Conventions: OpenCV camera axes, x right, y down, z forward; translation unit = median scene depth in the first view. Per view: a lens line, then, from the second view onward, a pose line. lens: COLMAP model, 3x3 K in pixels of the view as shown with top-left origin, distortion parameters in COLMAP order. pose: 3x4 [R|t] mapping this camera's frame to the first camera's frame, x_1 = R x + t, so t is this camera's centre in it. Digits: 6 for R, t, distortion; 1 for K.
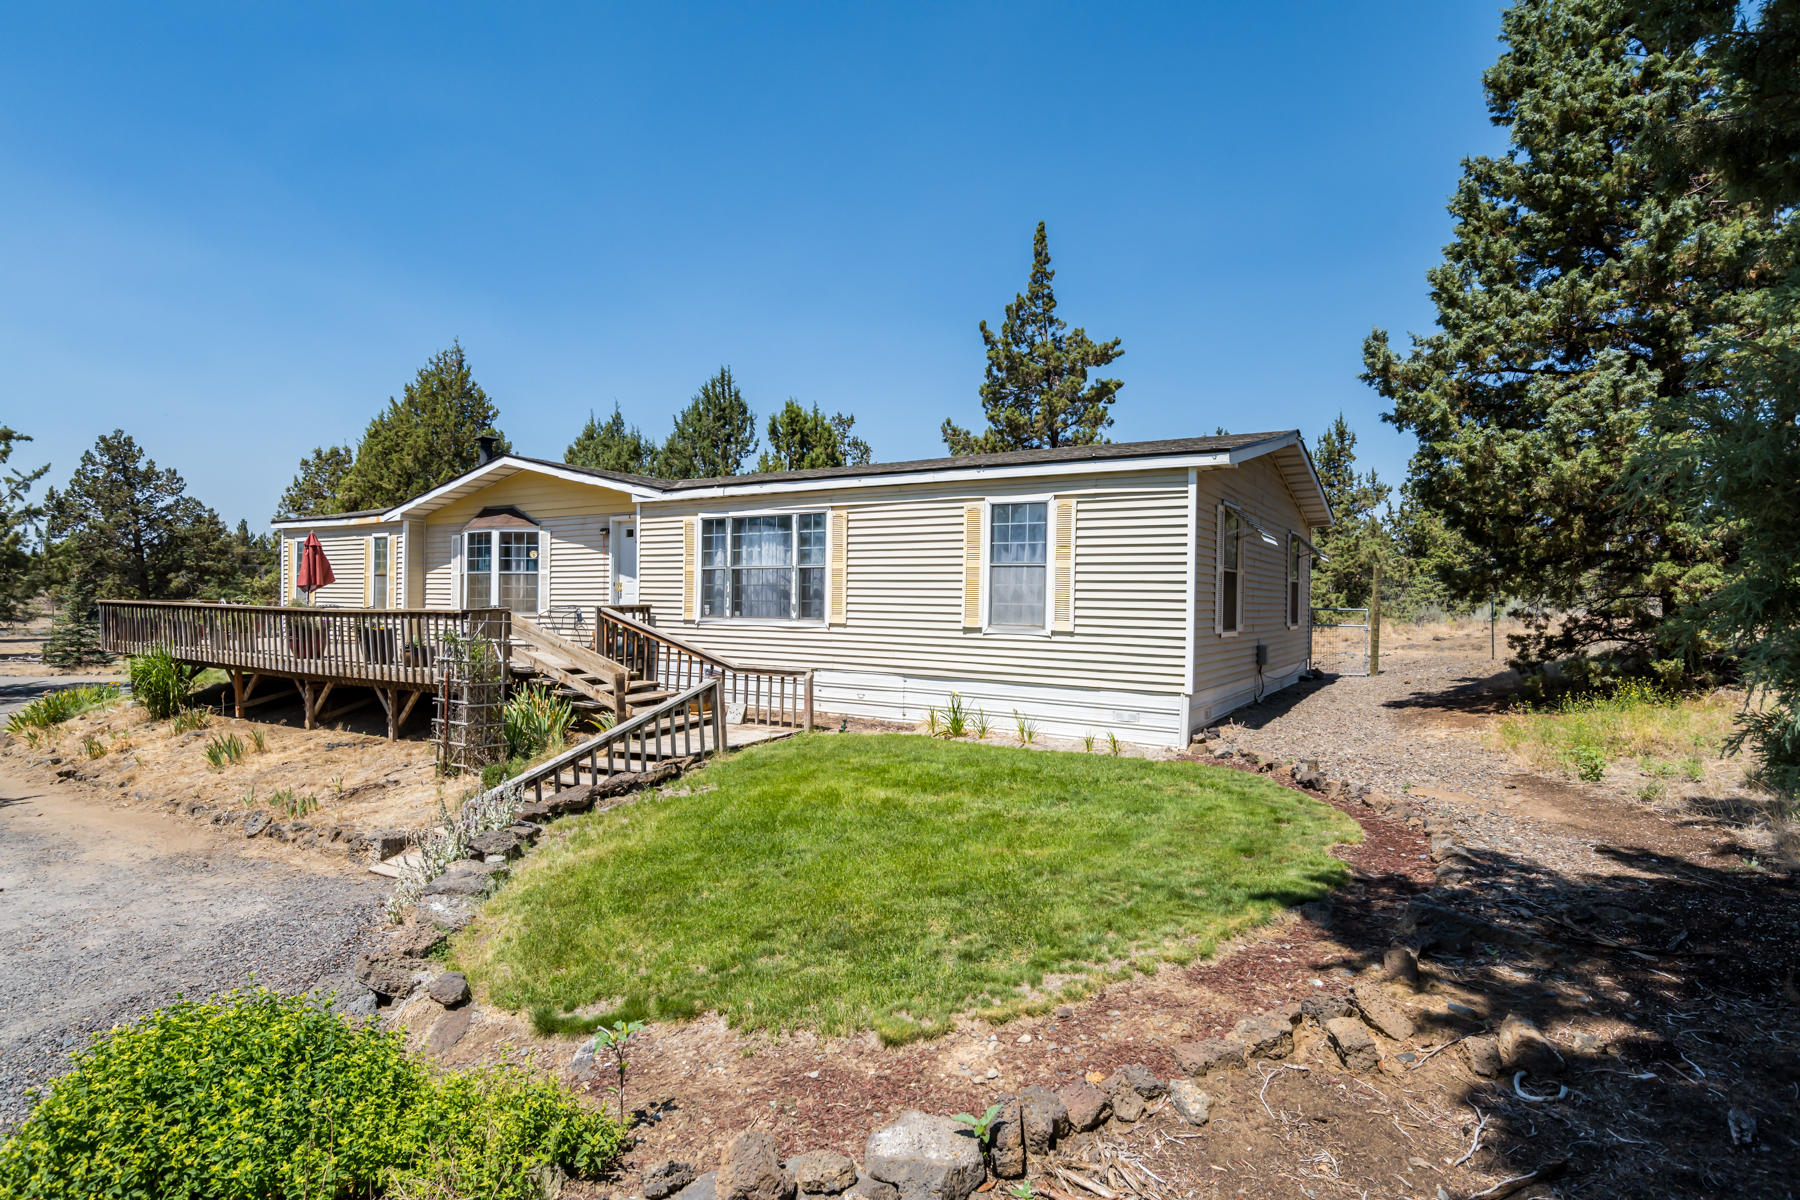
lens RADIAL K [[907.6, 0, 901.7], [0, 907.6, 604.7], [0, 0, 1]] dist [-0.004744, 0.002162]
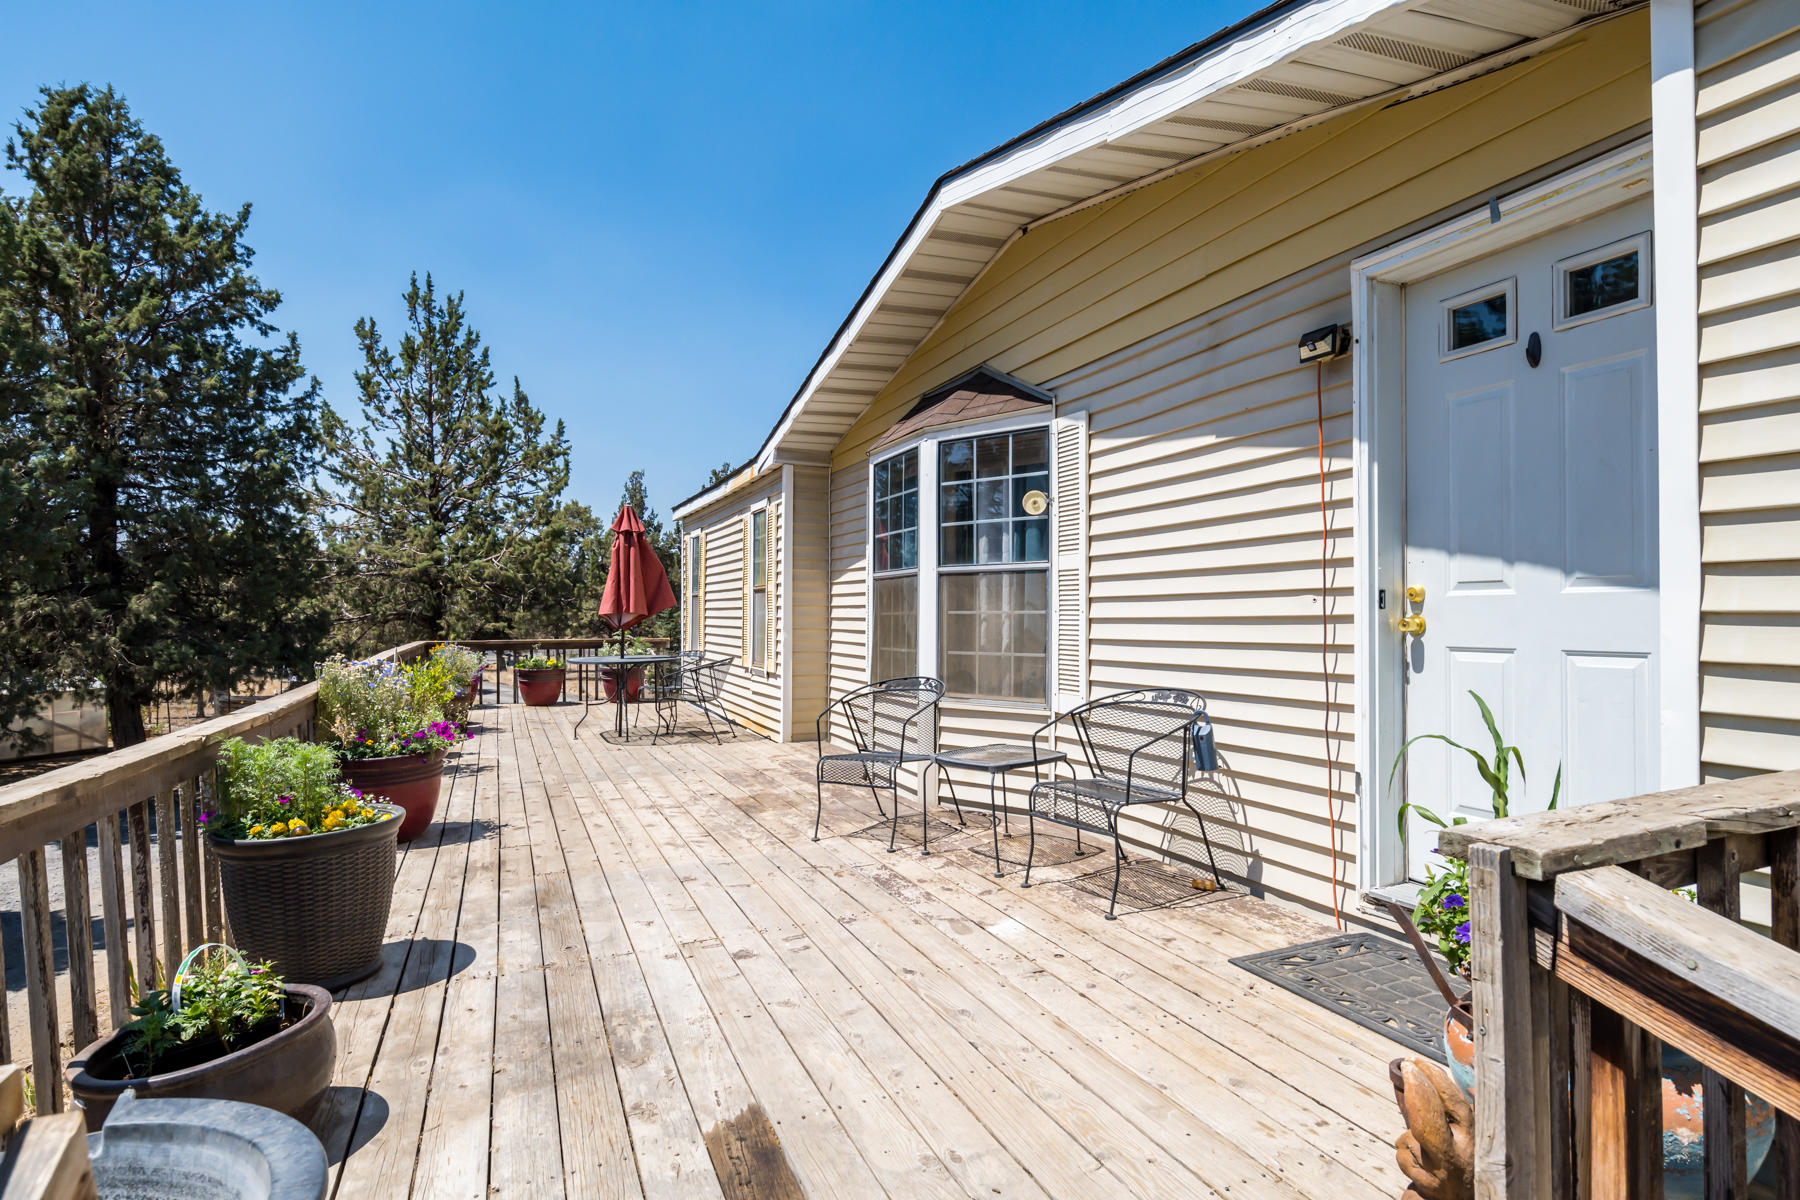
lens RADIAL K [[932.1, 0, 900.0], [0, 932.1, 600.0], [0, 0, 1]] dist [-0.001439, 0.000763]
pose [[0.822843, -0.017088, -0.568012, -0.306588], [0.000199, 0.999556, -0.029782, -0.017095], [0.568269, 0.024393, 0.822481, 0.822892]]
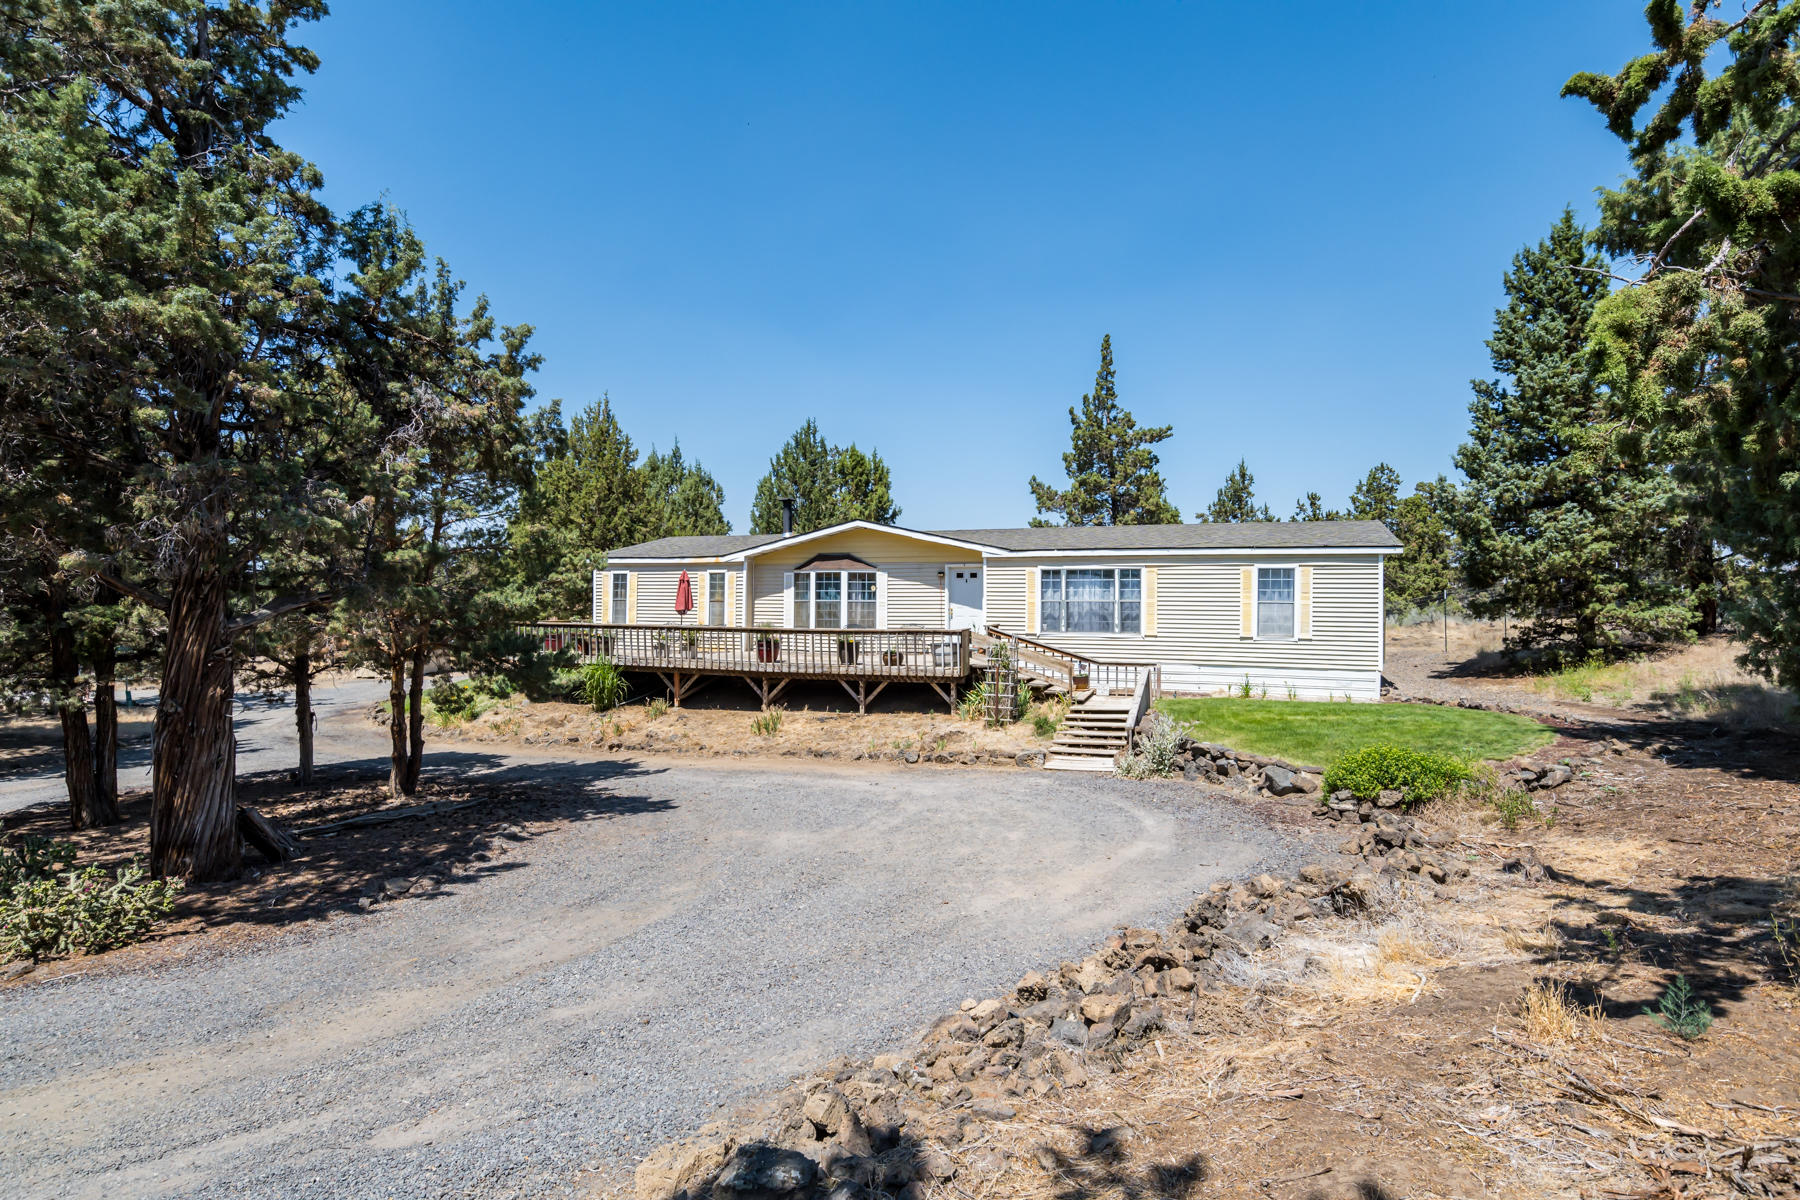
lens RADIAL K [[919.8, 0, 890.6], [0, 919.8, 597.0], [0, 0, 1]] dist [-0.018298, 0.001525]
pose [[0.982480, -0.003457, 0.186335, -0.736479], [0.005330, 0.999940, -0.009552, -0.031180], [-0.186291, 0.010378, 0.982440, -0.497298]]
